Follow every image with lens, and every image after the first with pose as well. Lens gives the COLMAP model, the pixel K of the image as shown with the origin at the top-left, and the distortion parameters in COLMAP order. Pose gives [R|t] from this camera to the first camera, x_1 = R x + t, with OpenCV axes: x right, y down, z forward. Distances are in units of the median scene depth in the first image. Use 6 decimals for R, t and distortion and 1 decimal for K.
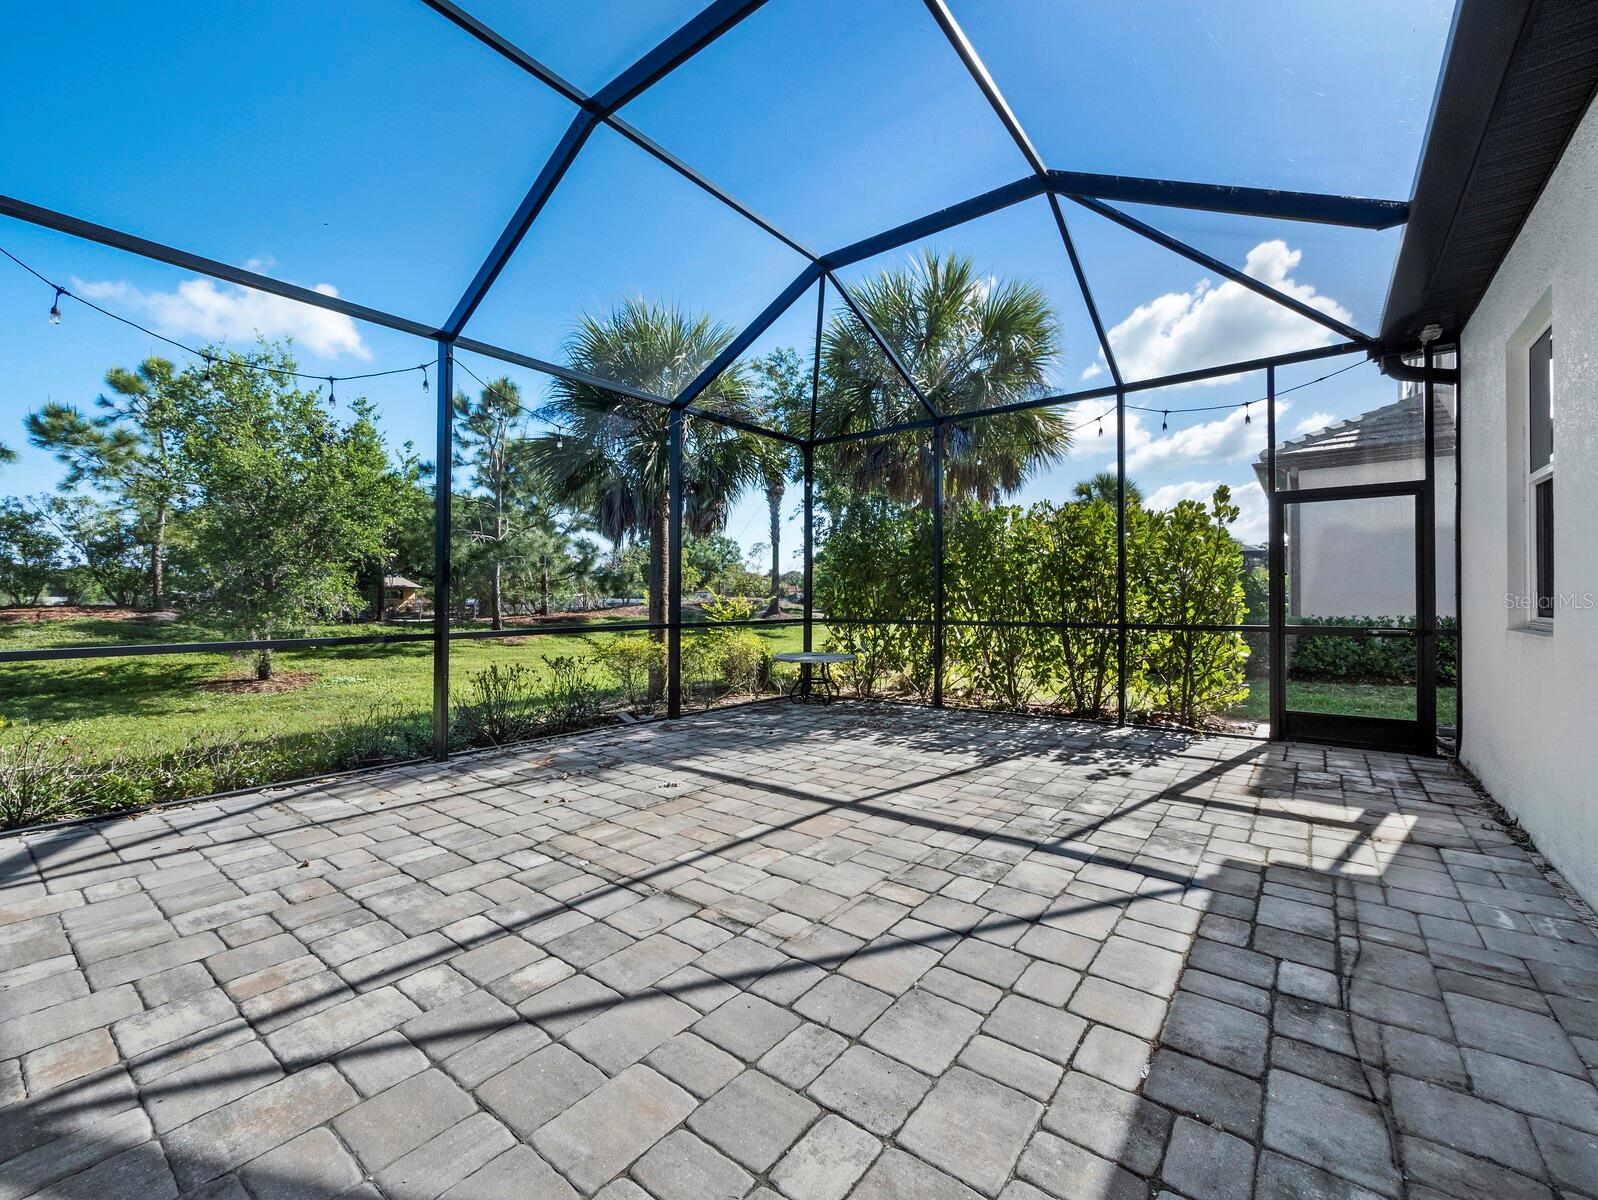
lens RADIAL K [[671.5, 0, 807.5], [0, 671.5, 599.4], [0, 0, 1]] dist [0.000131, 0.000154]
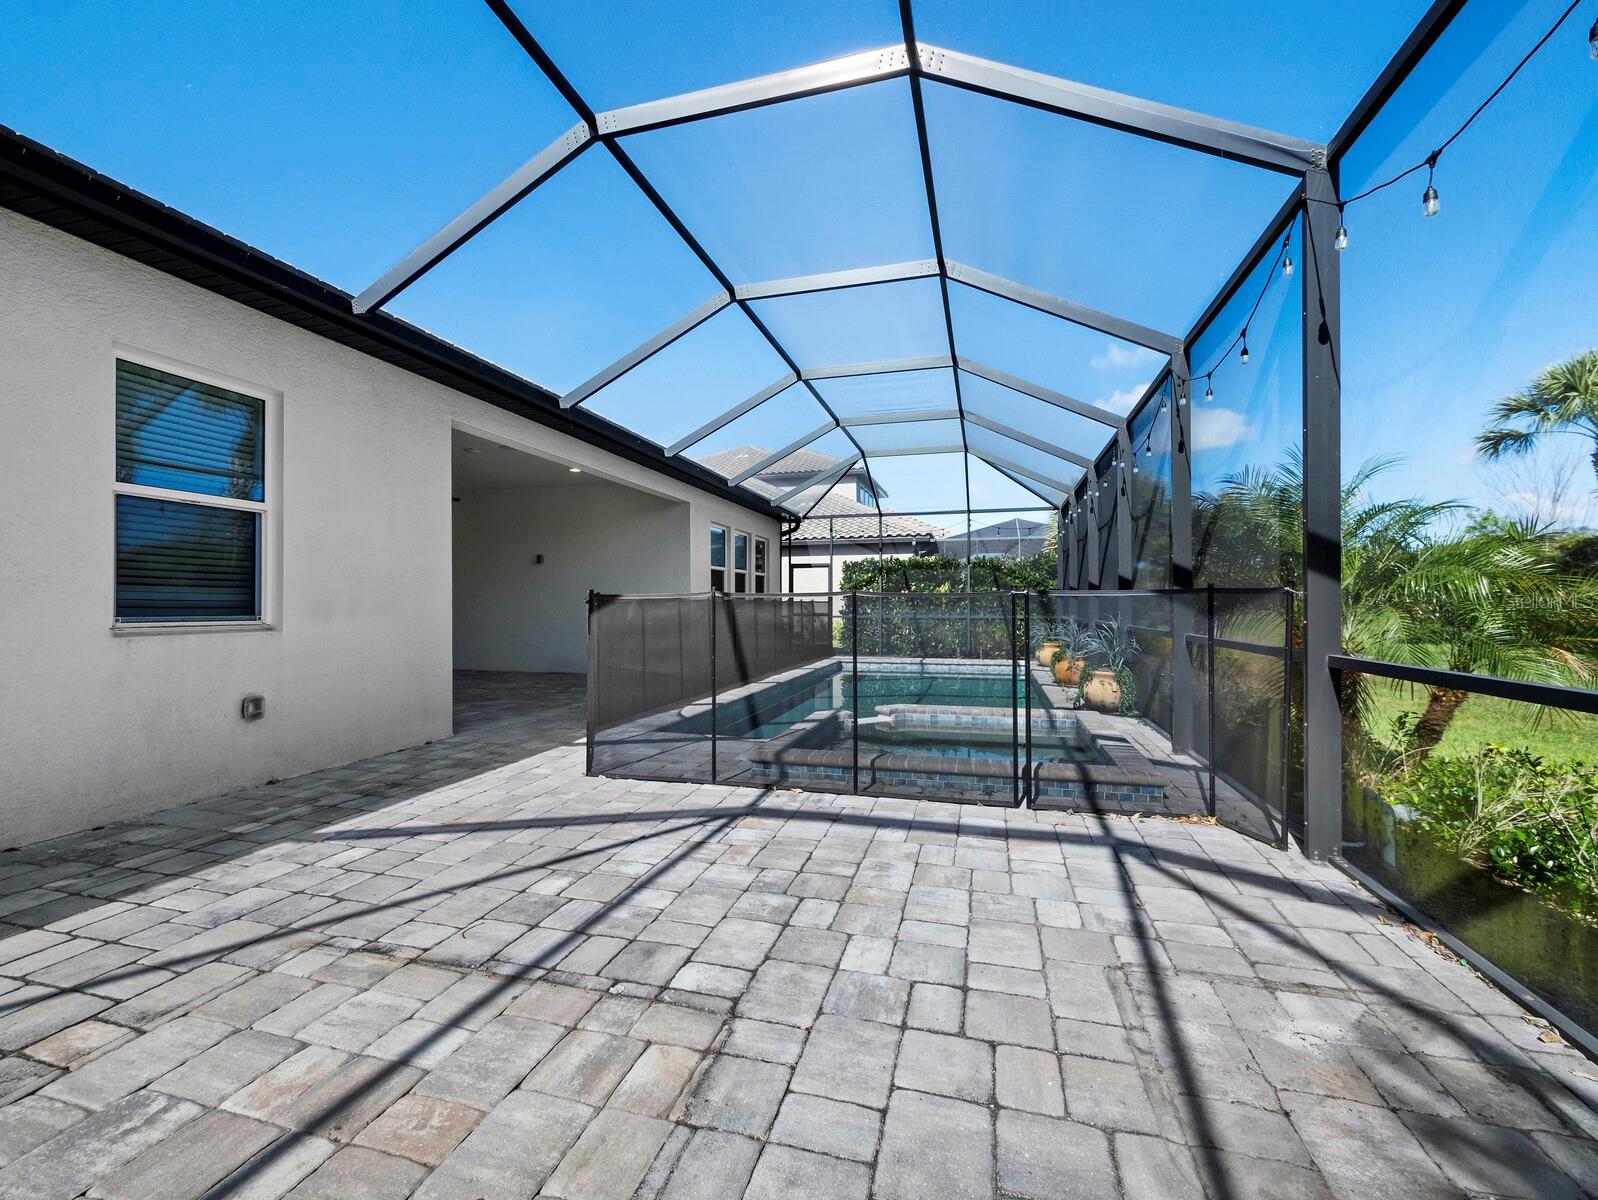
lens RADIAL K [[671.5, 0, 800.1], [0, 671.5, 603.2], [0, 0, 1]] dist [0.000131, 0.000154]
pose [[-0.929527, 0.003333, -0.368740, -0.306152], [0.006499, 0.999952, -0.007345, 0.011092], [0.368698, -0.009223, -0.929503, 2.028416]]
